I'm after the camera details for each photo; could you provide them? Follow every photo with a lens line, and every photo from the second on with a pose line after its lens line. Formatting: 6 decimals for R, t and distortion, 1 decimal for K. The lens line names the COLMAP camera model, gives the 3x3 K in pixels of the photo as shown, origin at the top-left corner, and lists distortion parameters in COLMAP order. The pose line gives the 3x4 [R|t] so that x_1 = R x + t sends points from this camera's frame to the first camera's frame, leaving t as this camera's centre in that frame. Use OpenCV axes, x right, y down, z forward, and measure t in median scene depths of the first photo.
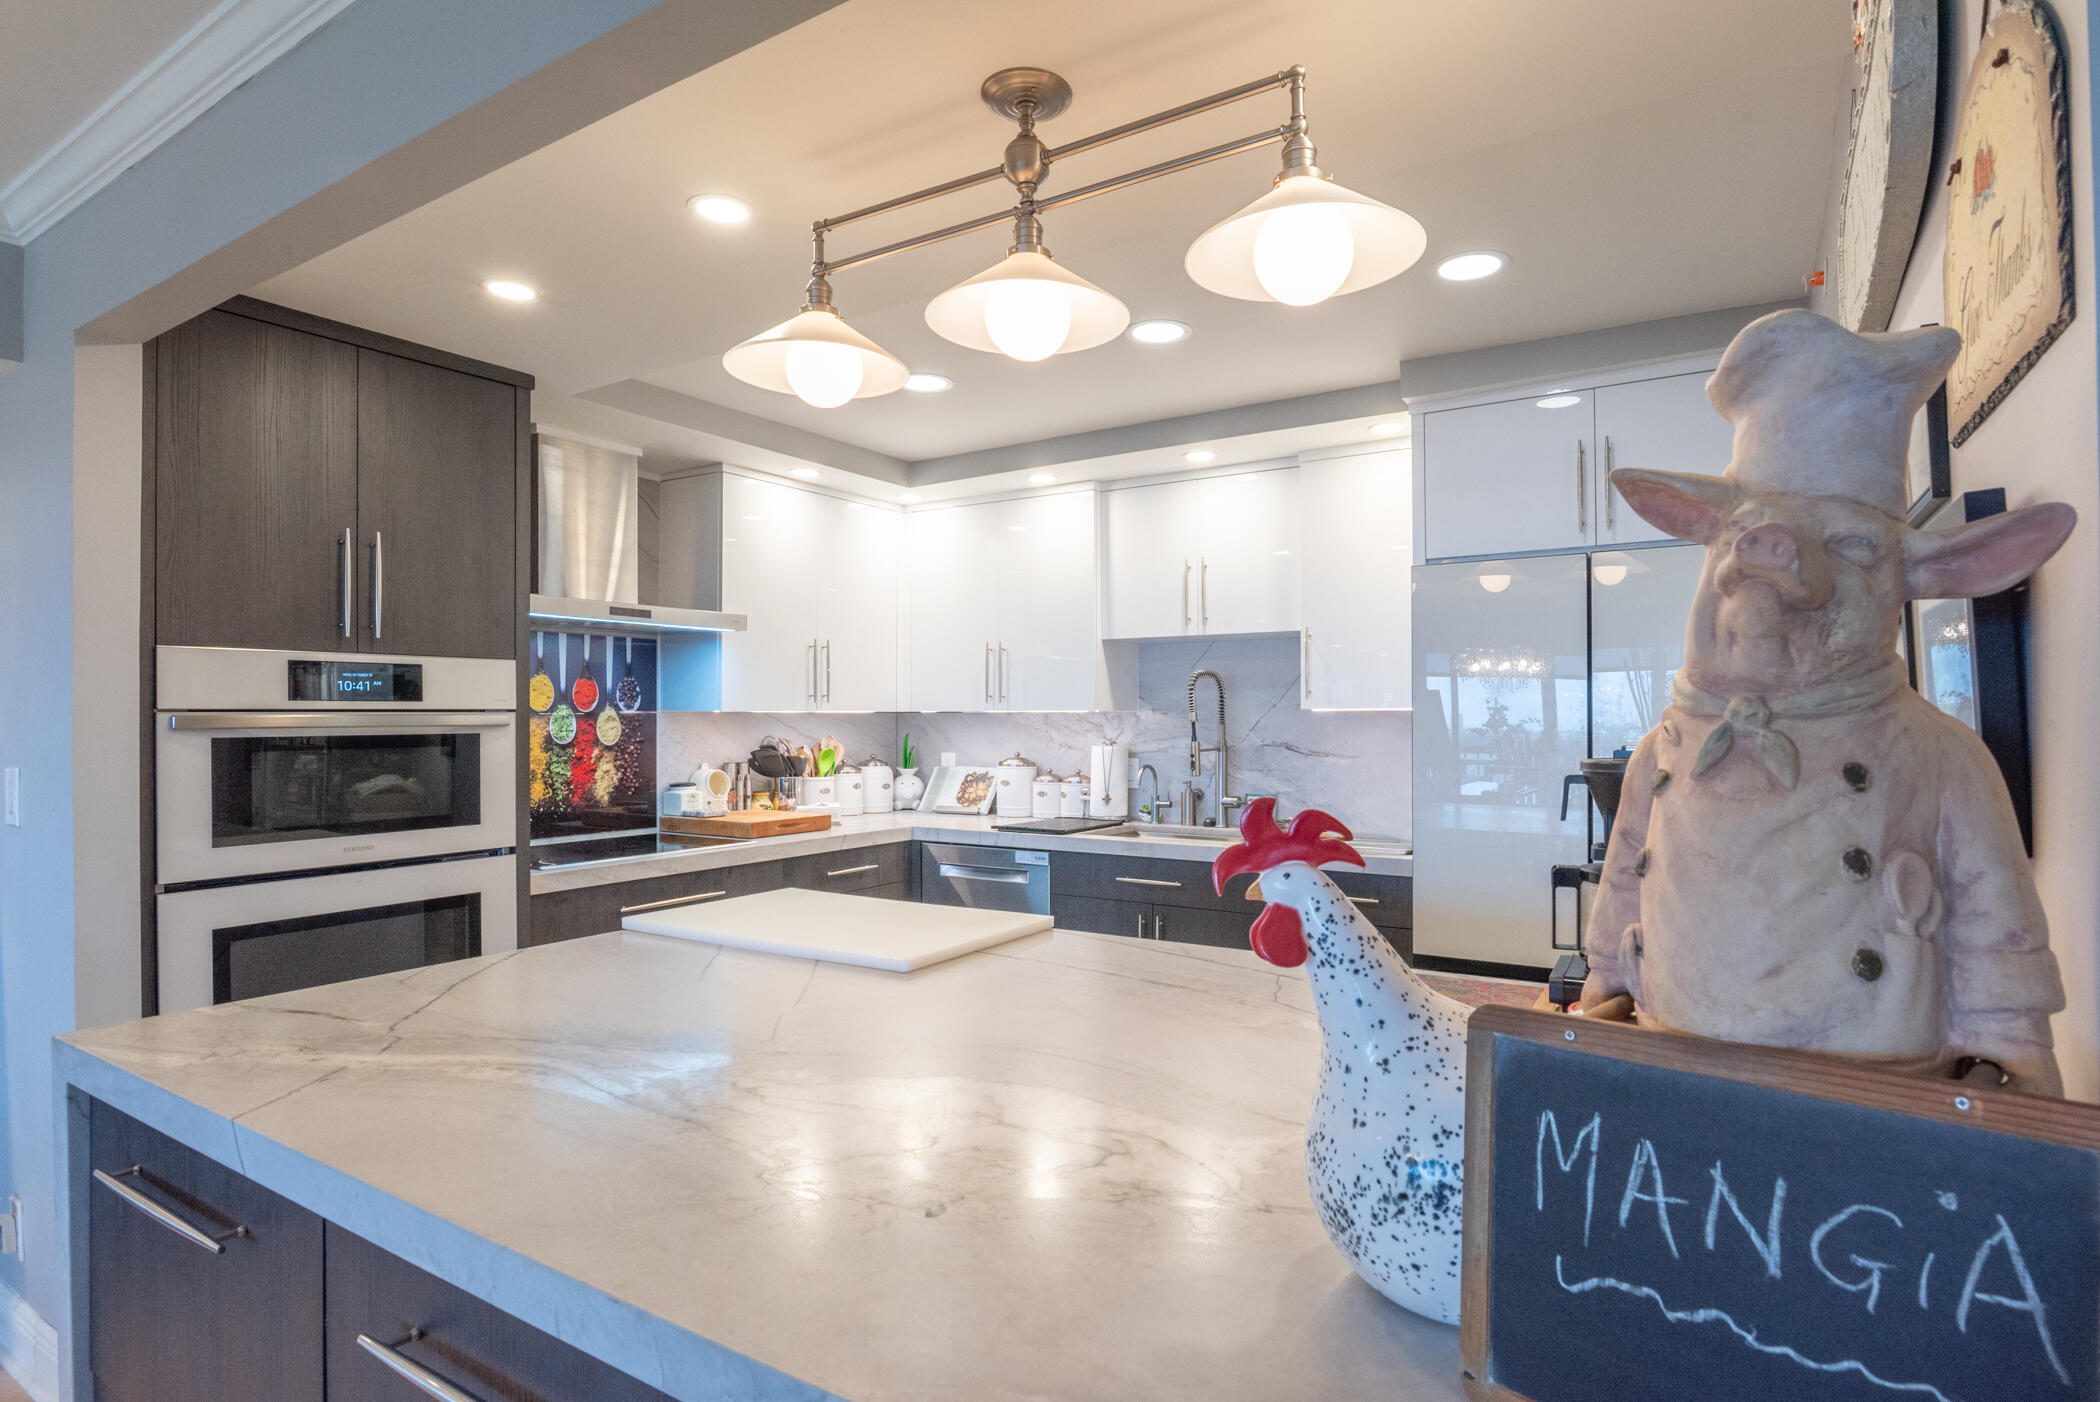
lens RADIAL K [[1072.9, 0, 1111.6], [0, 1072.9, 716.8], [0, 0, 1]] dist [-0.019794, -0.000138]
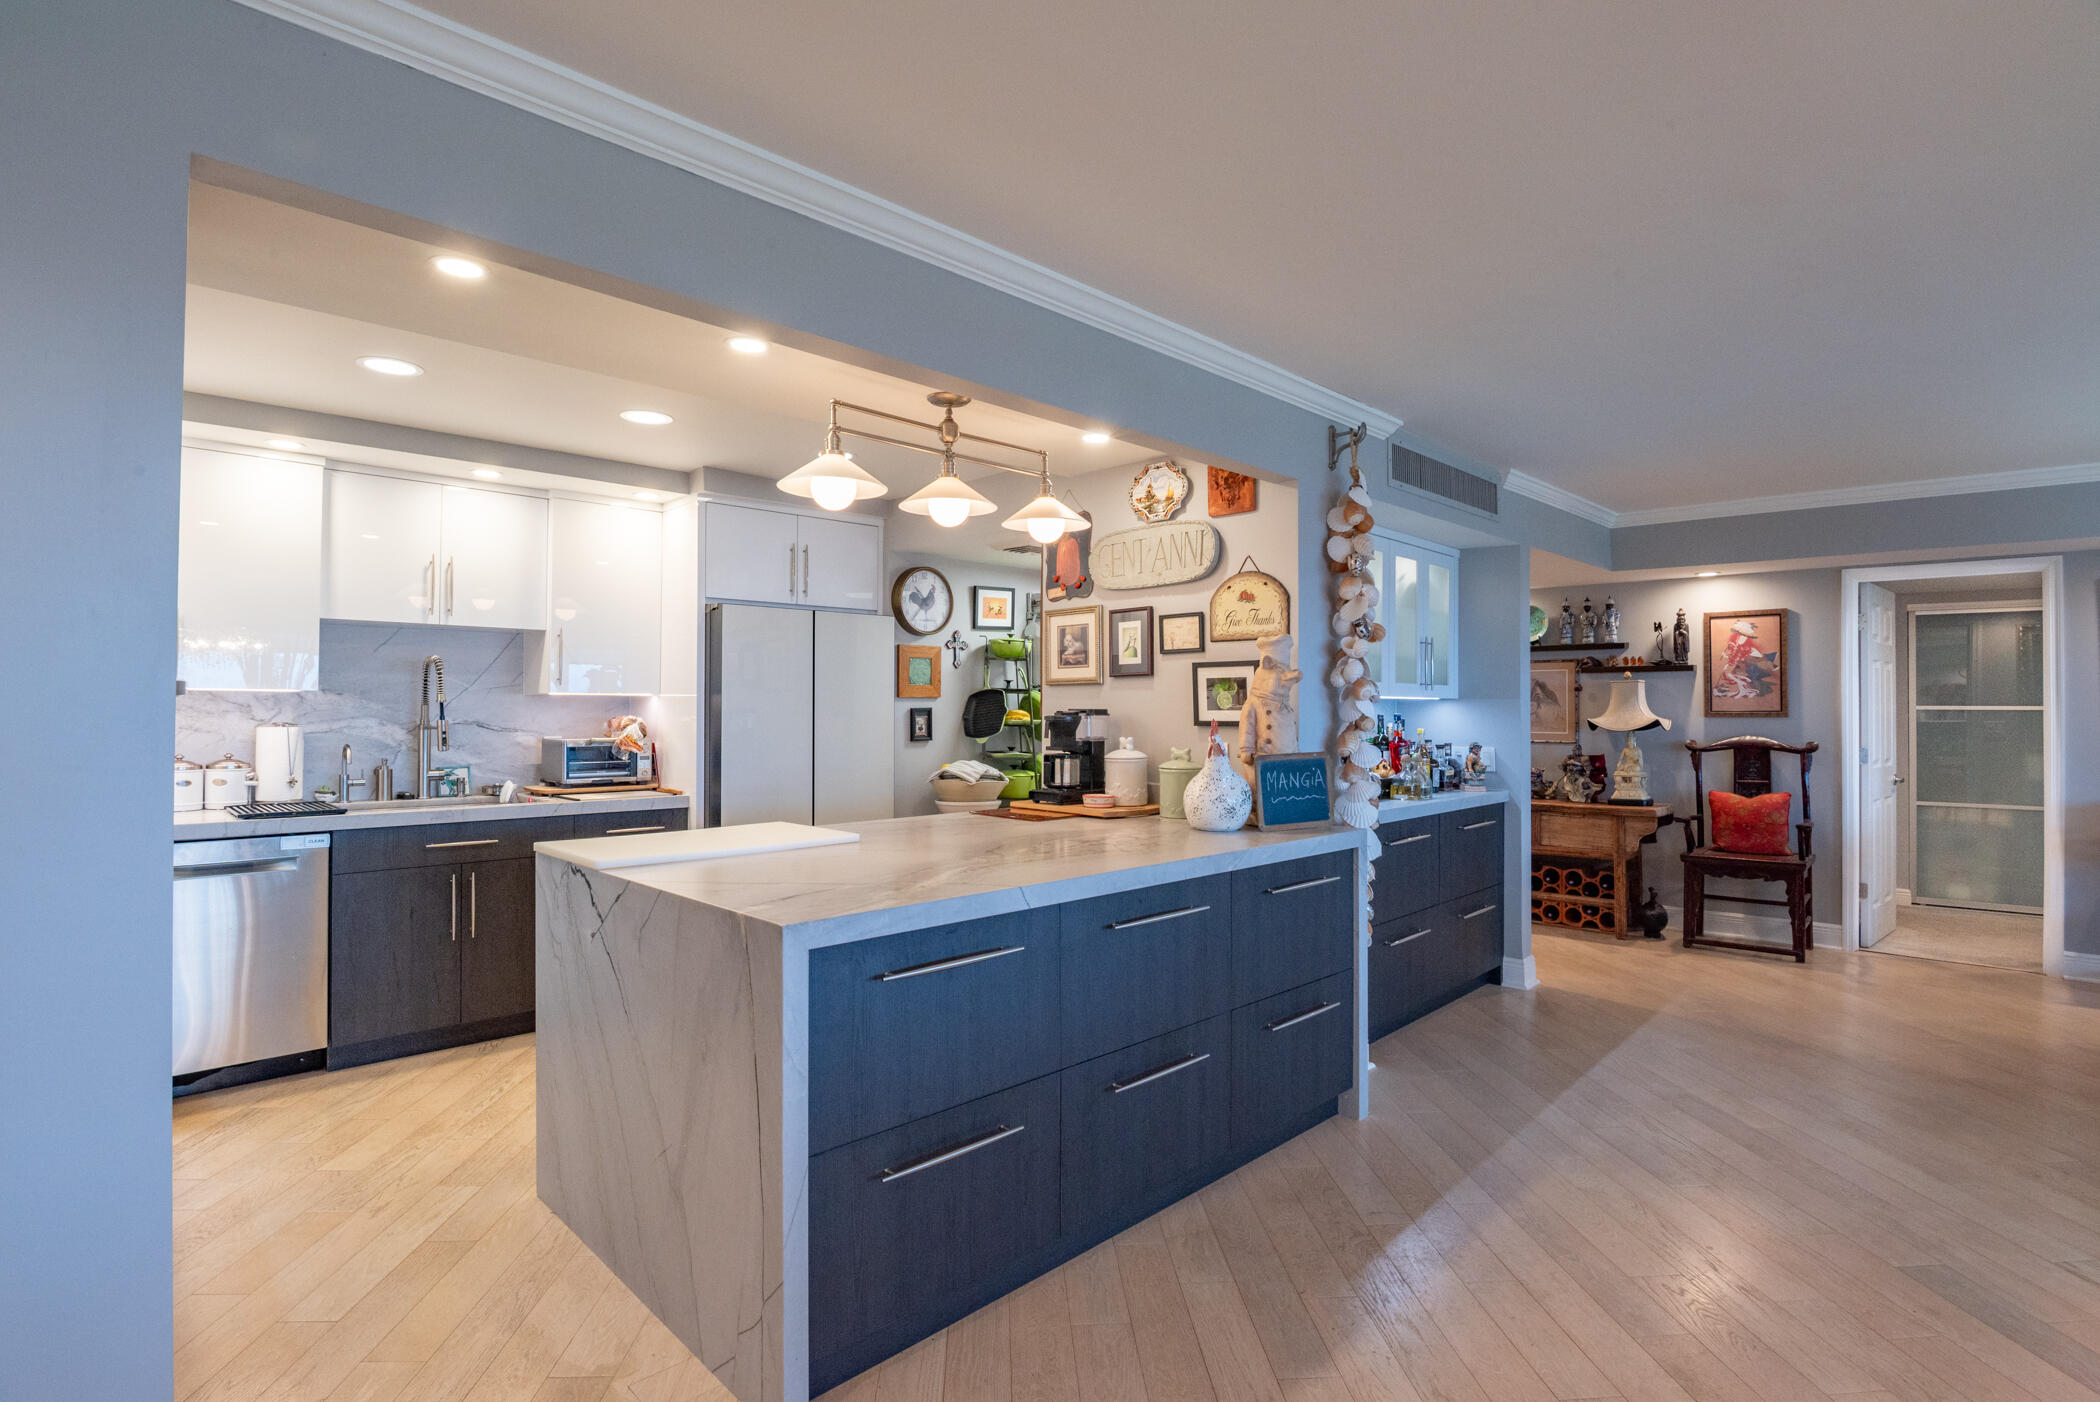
lens RADIAL K [[1025.4, 0, 1050.0], [0, 1025.4, 701.0], [0, 0, 1]] dist [-0.019534, 0.000495]
pose [[0.253732, 0.010708, 0.967215, -0.811485], [-0.005859, 0.999937, -0.009533, 0.009874], [-0.967257, -0.003248, 0.253779, 0.124080]]
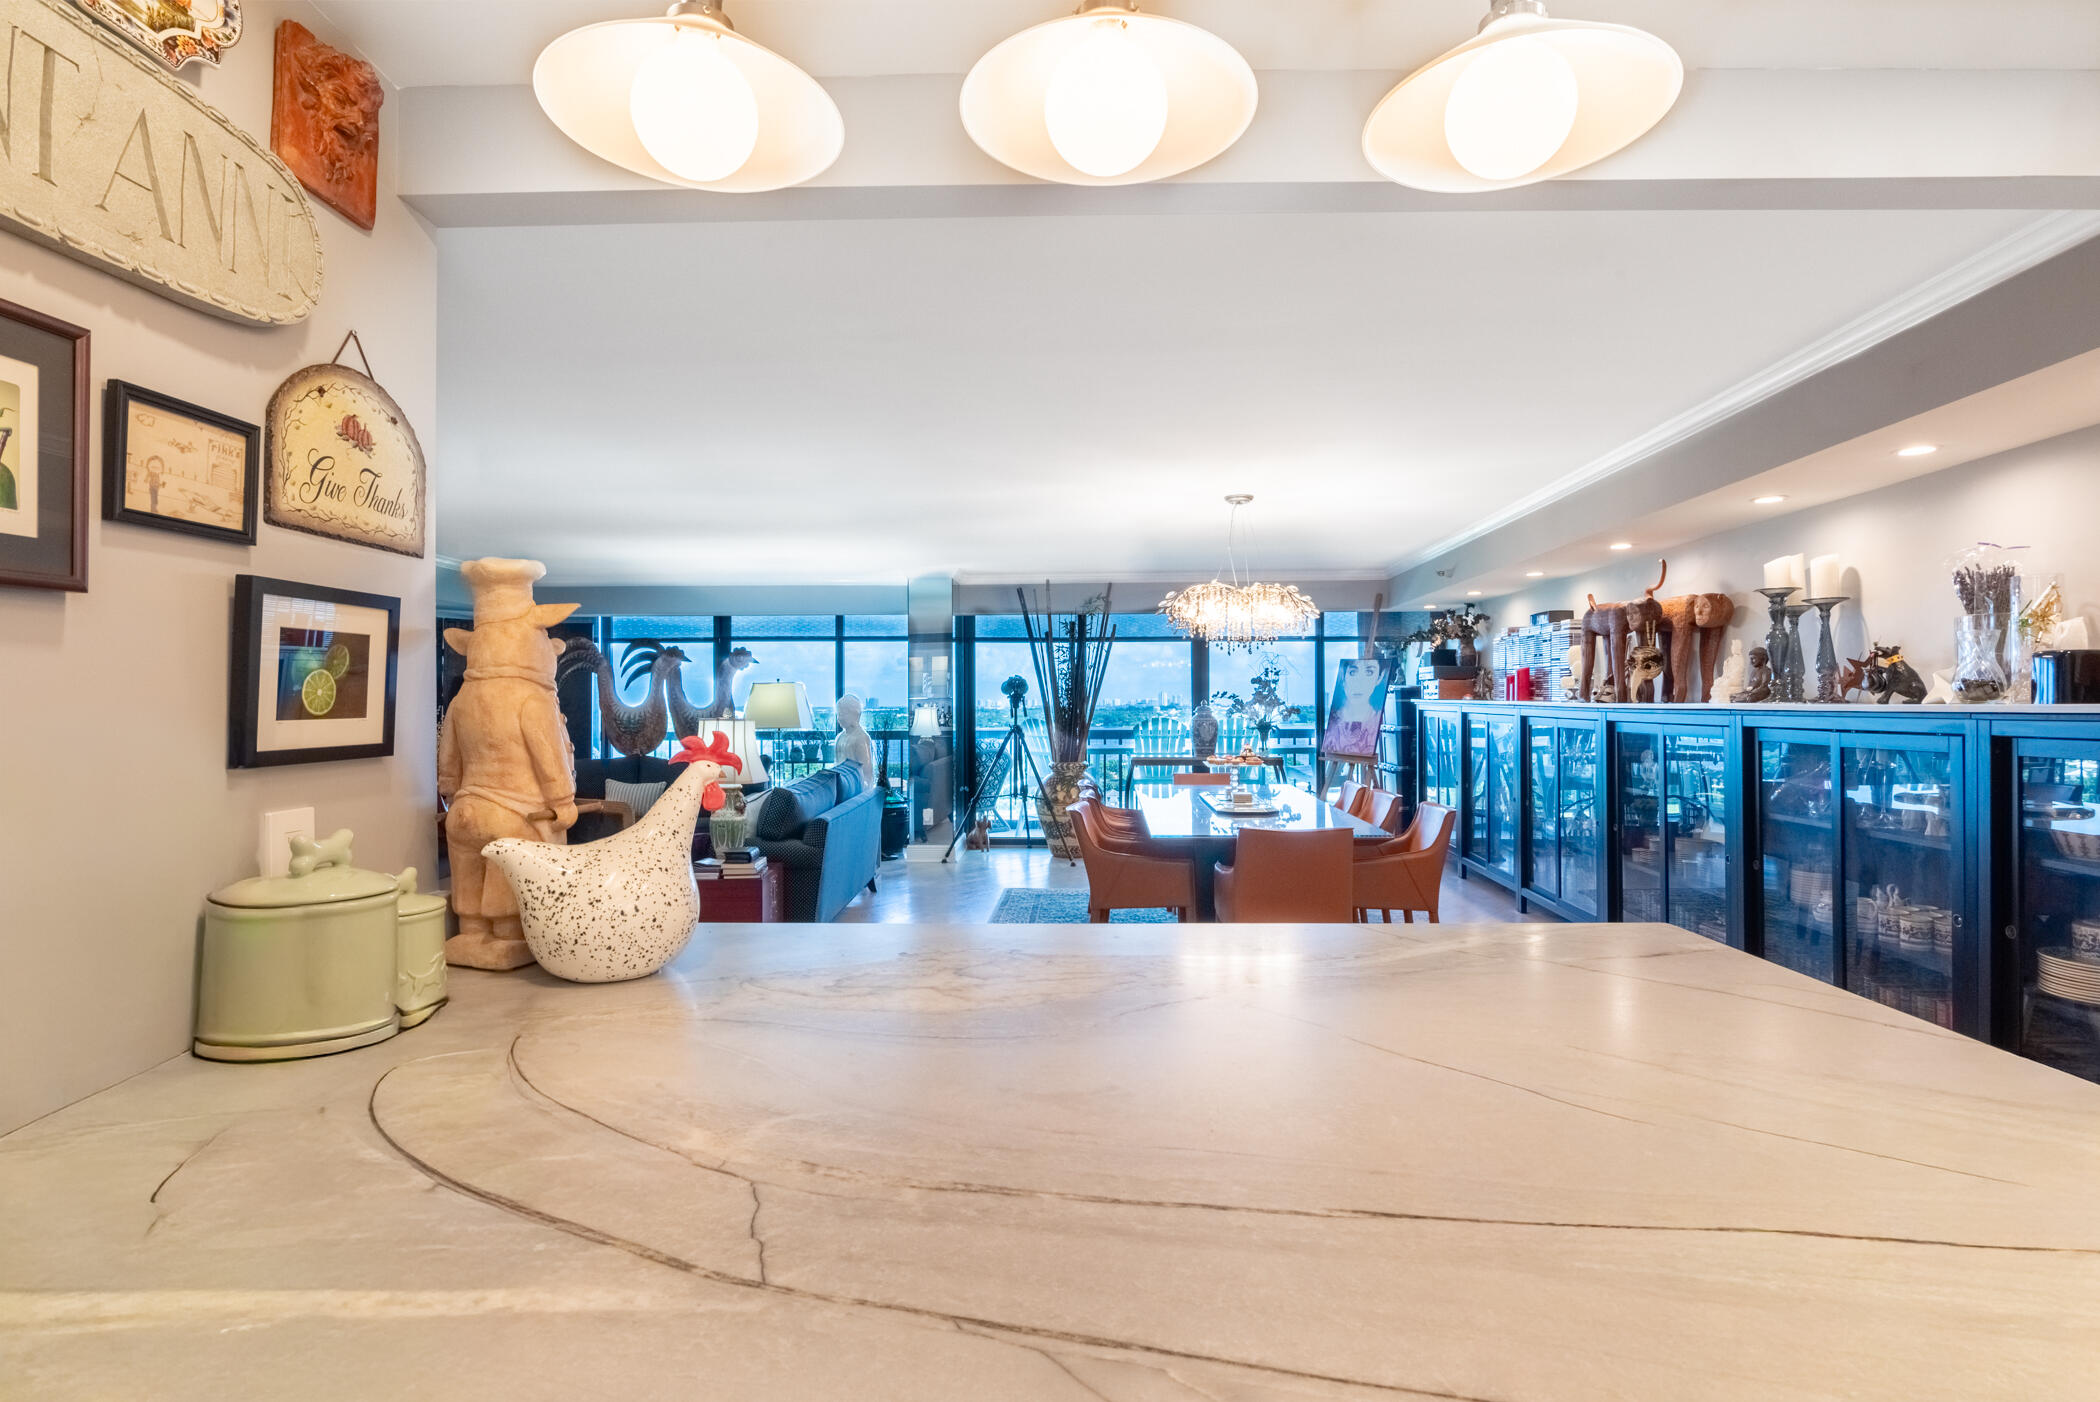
lens RADIAL K [[1025.4, 0, 1050.0], [0, 1025.4, 701.0], [0, 0, 1]] dist [-0.019534, 0.000495]
pose [[-0.873414, 0.007013, -0.486928, 0.115565], [0.008271, 0.999966, -0.000433, 0.004623], [0.486908, -0.004406, -0.873442, 0.644881]]
